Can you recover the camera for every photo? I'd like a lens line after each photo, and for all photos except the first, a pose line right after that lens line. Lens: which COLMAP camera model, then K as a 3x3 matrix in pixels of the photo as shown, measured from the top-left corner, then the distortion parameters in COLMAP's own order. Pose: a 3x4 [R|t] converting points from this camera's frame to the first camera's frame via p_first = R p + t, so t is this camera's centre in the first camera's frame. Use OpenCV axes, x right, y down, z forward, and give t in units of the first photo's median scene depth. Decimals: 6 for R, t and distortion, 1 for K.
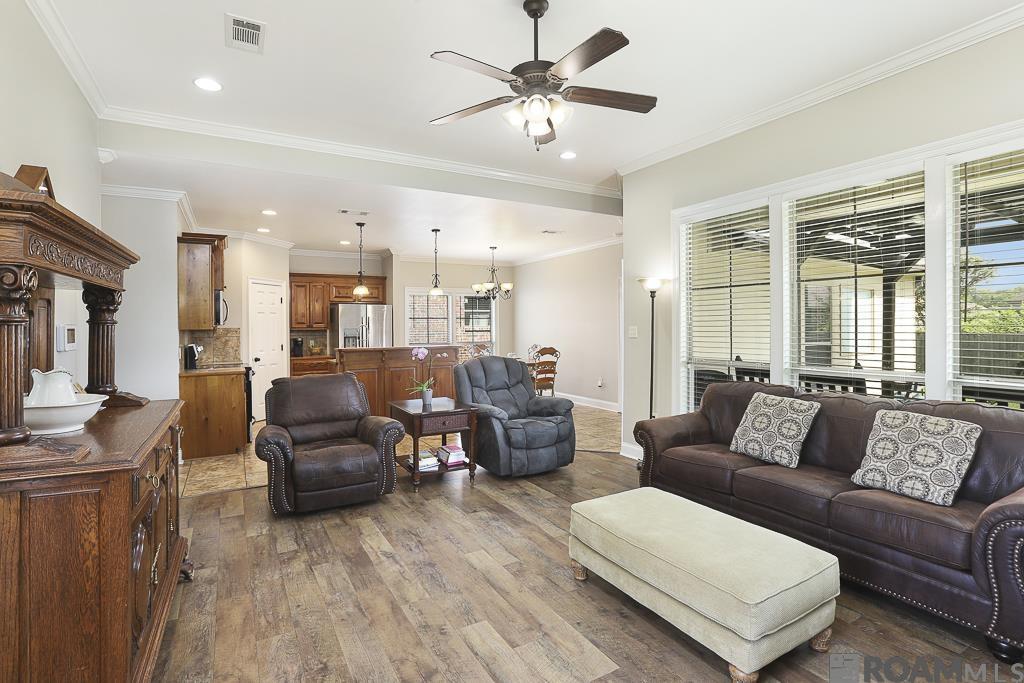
lens RADIAL K [[479.4, 0, 502.7], [0, 479.4, 330.4], [0, 0, 1]] dist [-0.024282, 0.009256]
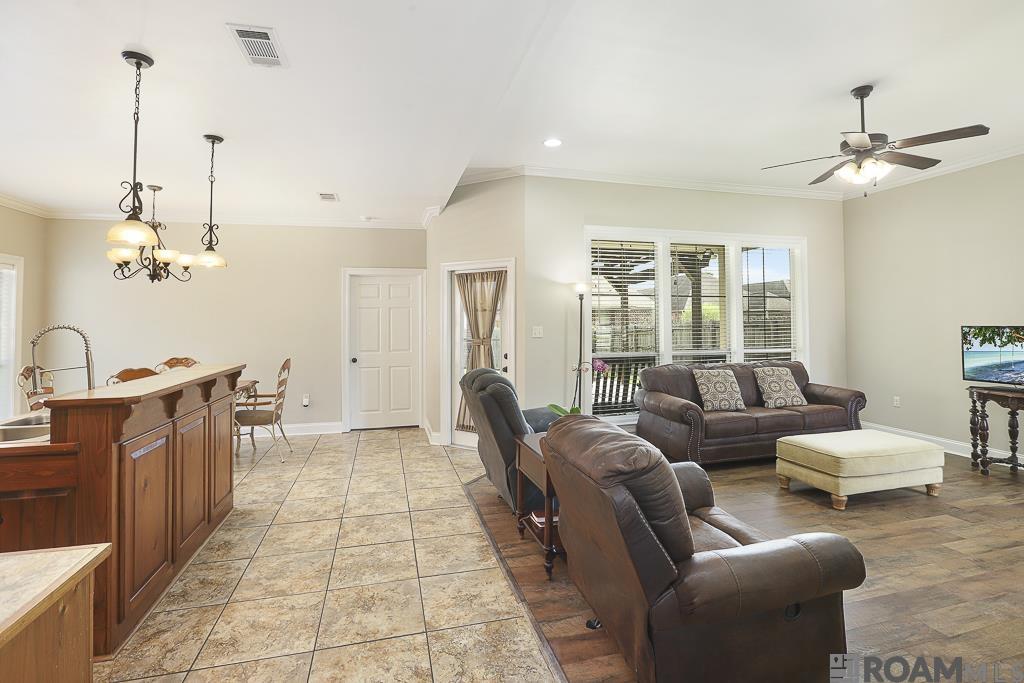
lens RADIAL K [[479.4, 0, 504.4], [0, 479.4, 315.8], [0, 0, 1]] dist [-0.024282, 0.009256]
pose [[0.262431, 0.017964, 0.964783, -1.052390], [0.014030, 0.999650, -0.022430, -0.013205], [-0.964849, 0.019422, 0.262087, 1.163519]]
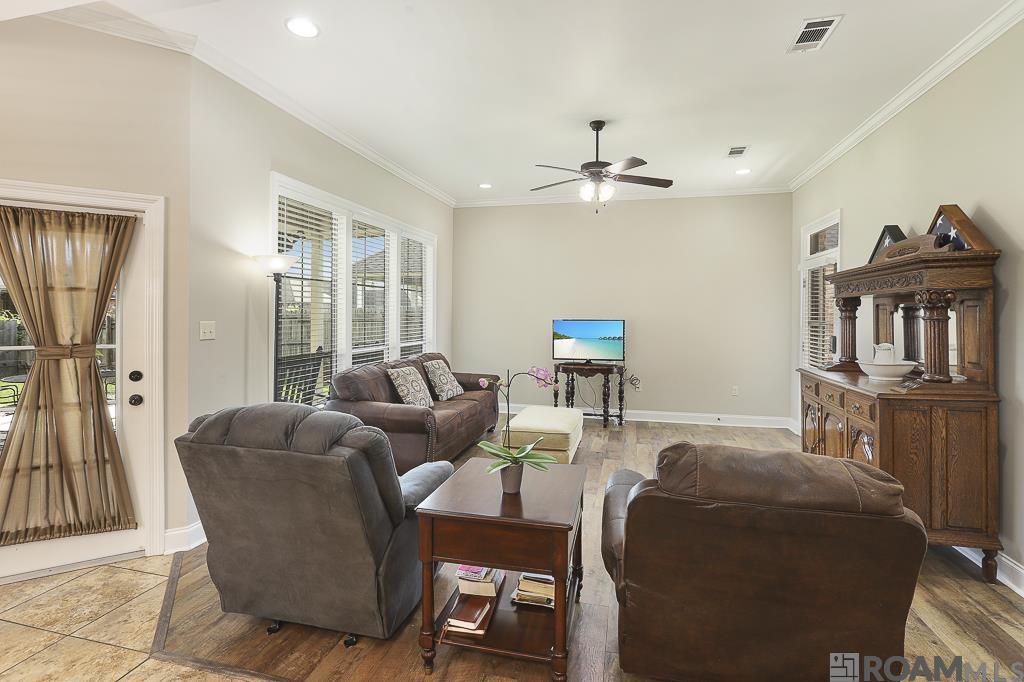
lens RADIAL K [[479.4, 0, 517.2], [0, 479.4, 319.4], [0, 0, 1]] dist [-0.024282, 0.009256]
pose [[-0.723426, -0.005141, 0.690382, -0.618185], [0.005736, 0.999893, 0.013456, -0.023835], [-0.690378, 0.013695, -0.723320, 1.688528]]
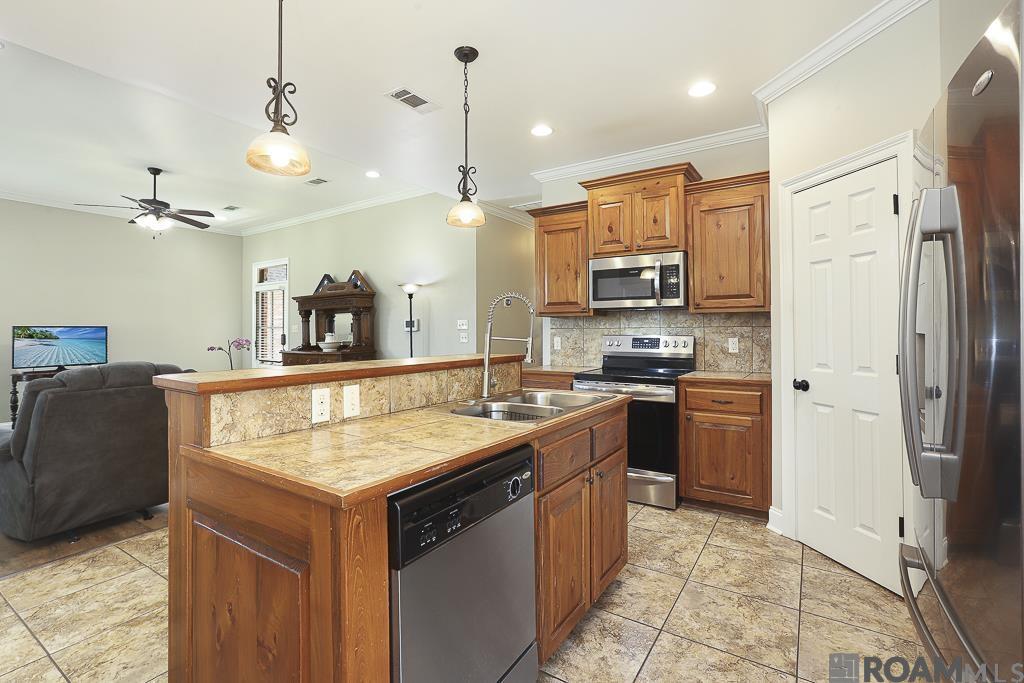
lens RADIAL K [[479.4, 0, 514.9], [0, 479.4, 324.8], [0, 0, 1]] dist [-0.024282, 0.009256]
pose [[-0.888253, 0.007842, -0.459288, -0.277370], [0.010484, 0.999940, -0.003201, 0.021020], [0.459235, -0.007659, -0.888282, 2.547133]]
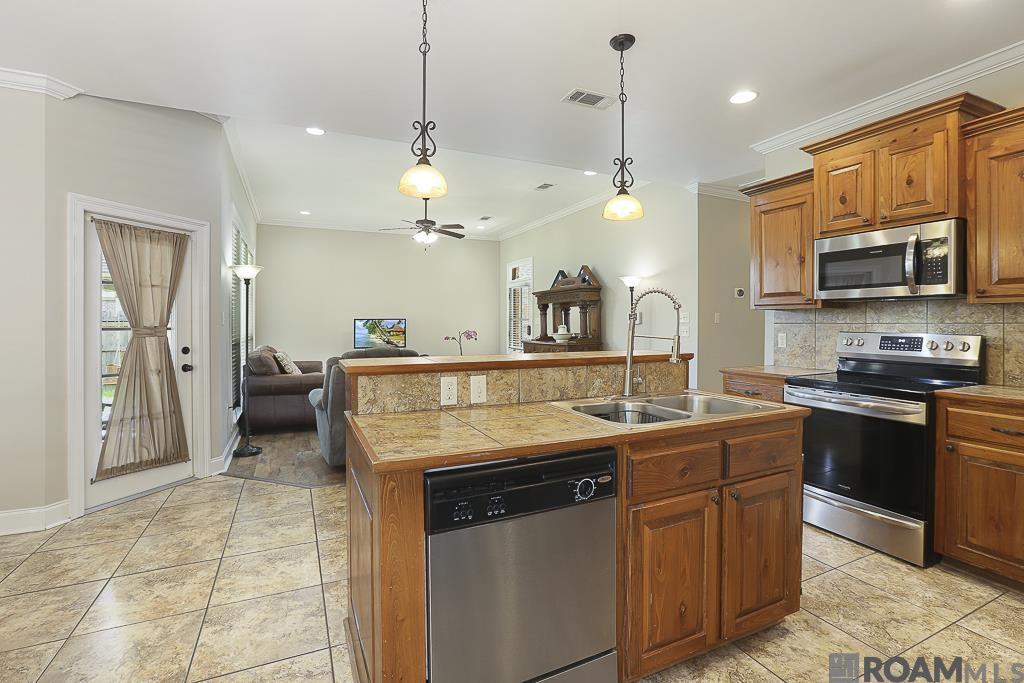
lens RADIAL K [[479.4, 0, 510.5], [0, 479.4, 326.1], [0, 0, 1]] dist [-0.024282, 0.009256]
pose [[-0.996863, 0.007648, 0.078771, -0.437824], [0.008789, 0.999861, 0.014145, 0.014050], [-0.078651, 0.014793, -0.996792, 2.591921]]
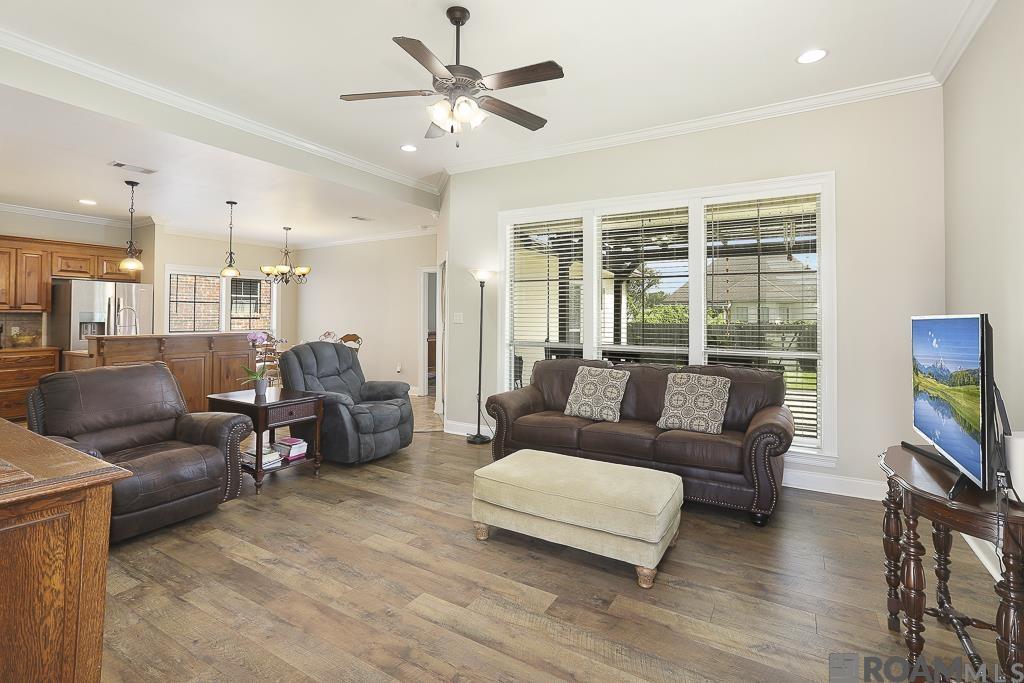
lens RADIAL K [[479.4, 0, 492.9], [0, 479.4, 304.6], [0, 0, 1]] dist [-0.024282, 0.009256]
pose [[0.876949, 0.024992, 0.479932, -0.262388], [-0.008547, 0.999300, -0.036419, 0.016778], [-0.480507, 0.027835, 0.876549, 0.011106]]
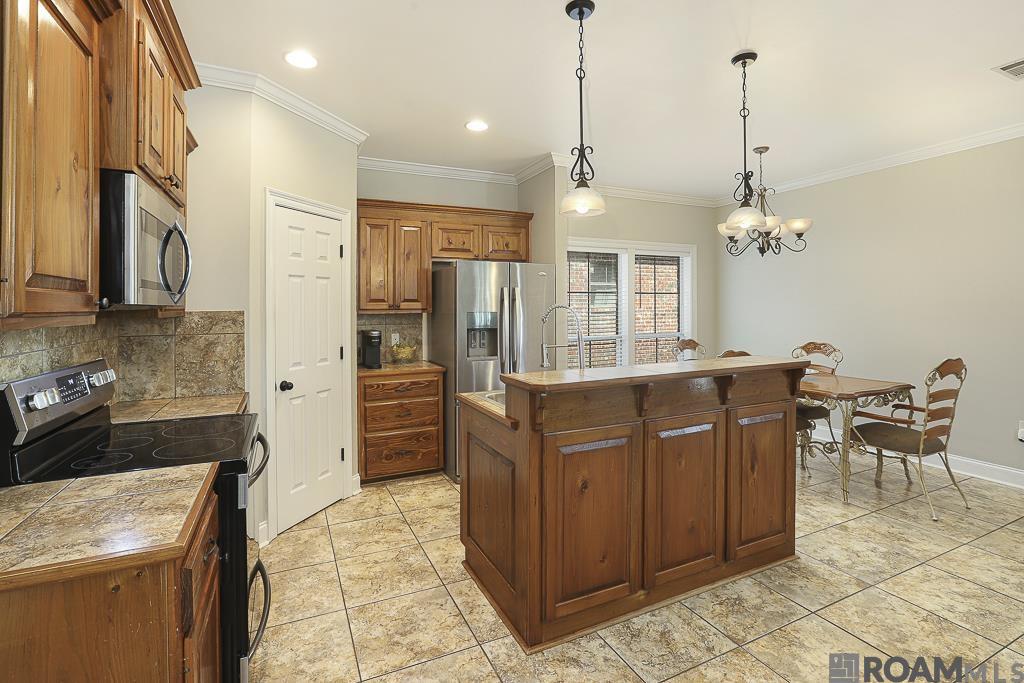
lens RADIAL K [[479.4, 0, 513.5], [0, 479.4, 302.1], [0, 0, 1]] dist [-0.024282, 0.009256]
pose [[0.997632, 0.001444, -0.068759, -0.592217], [-0.002417, 0.999898, -0.014069, -0.016701], [0.068732, 0.014202, 0.997534, 1.226903]]
